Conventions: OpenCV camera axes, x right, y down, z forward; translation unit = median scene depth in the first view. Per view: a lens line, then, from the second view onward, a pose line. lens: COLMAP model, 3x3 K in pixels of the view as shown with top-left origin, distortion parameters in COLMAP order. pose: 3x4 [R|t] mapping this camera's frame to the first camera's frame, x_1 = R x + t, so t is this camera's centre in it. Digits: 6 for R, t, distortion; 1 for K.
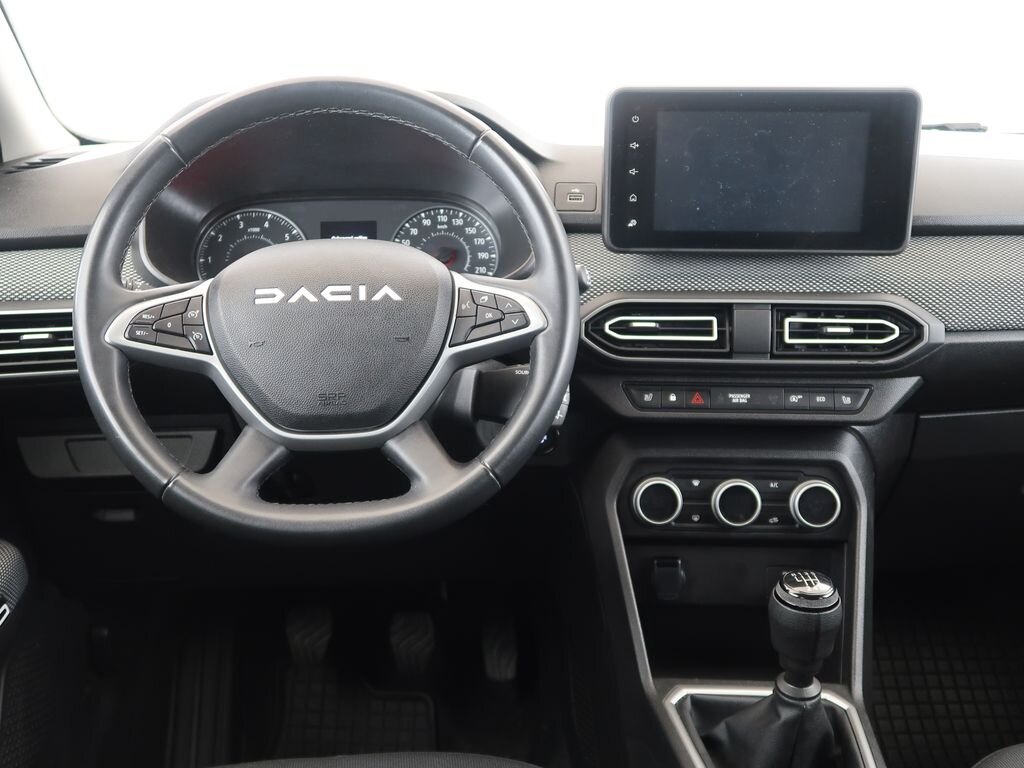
lens RADIAL K [[1060.1, 0, 511.0], [0, 1060.1, 378.9], [0, 0, 1]] dist [0.000105, 0.000000]
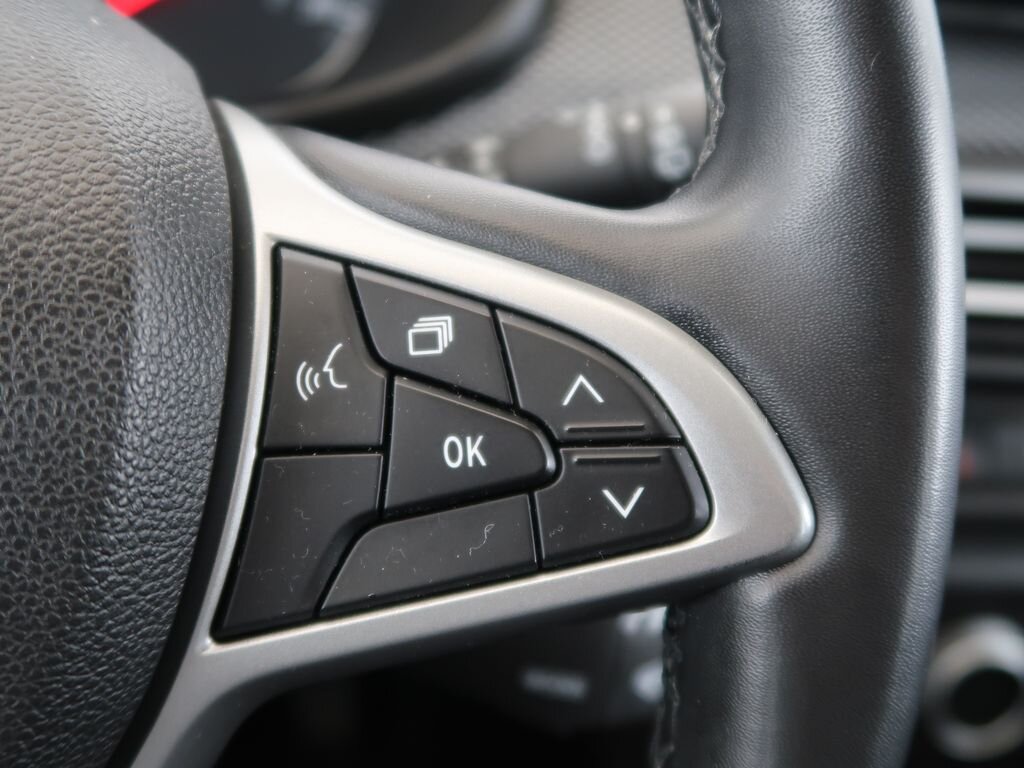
lens RADIAL K [[1060.1, 0, 511.2], [0, 1060.1, 383.0], [0, 0, 1]] dist [0.000105, 0.000000]
pose [[0.980354, 0.013870, 0.196760, -0.039641], [-0.069460, 0.957904, 0.278561, -0.100219], [-0.184613, -0.286755, 0.940048, 0.726601]]
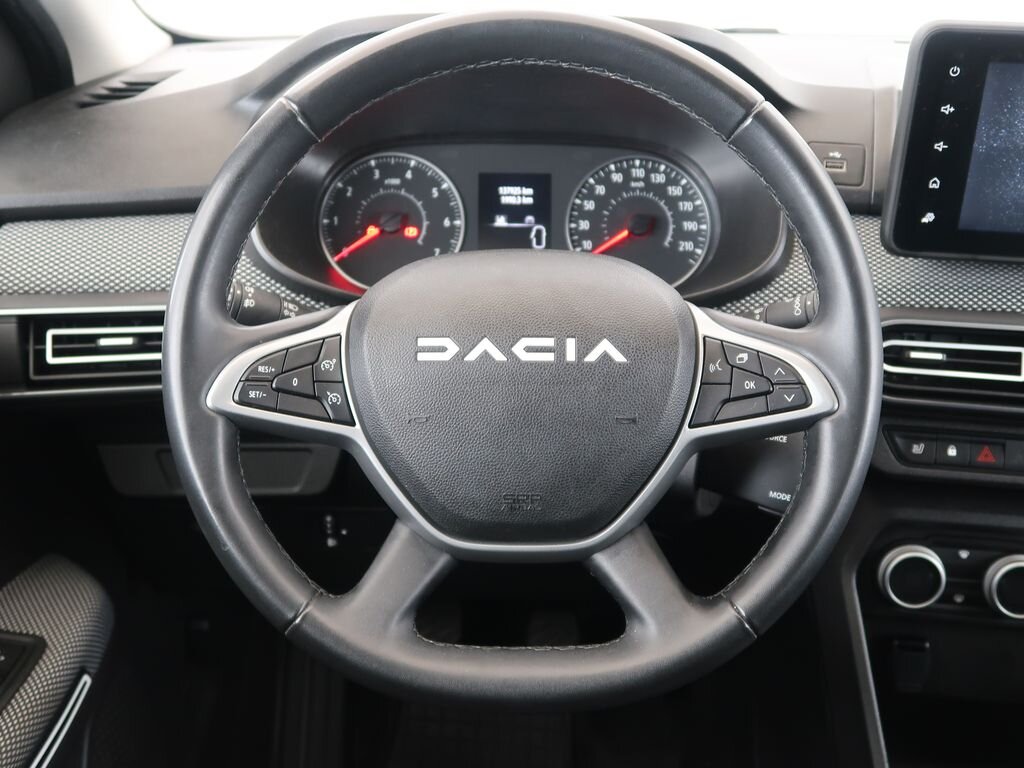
lens RADIAL K [[1060.1, 0, 514.2], [0, 1060.1, 382.4], [0, 0, 1]] dist [0.000105, 0.000000]
pose [[0.995891, 0.052970, -0.073447, -0.105270], [-0.040954, 0.986843, 0.156407, -0.139902], [0.080766, -0.152756, 0.984958, 0.266104]]
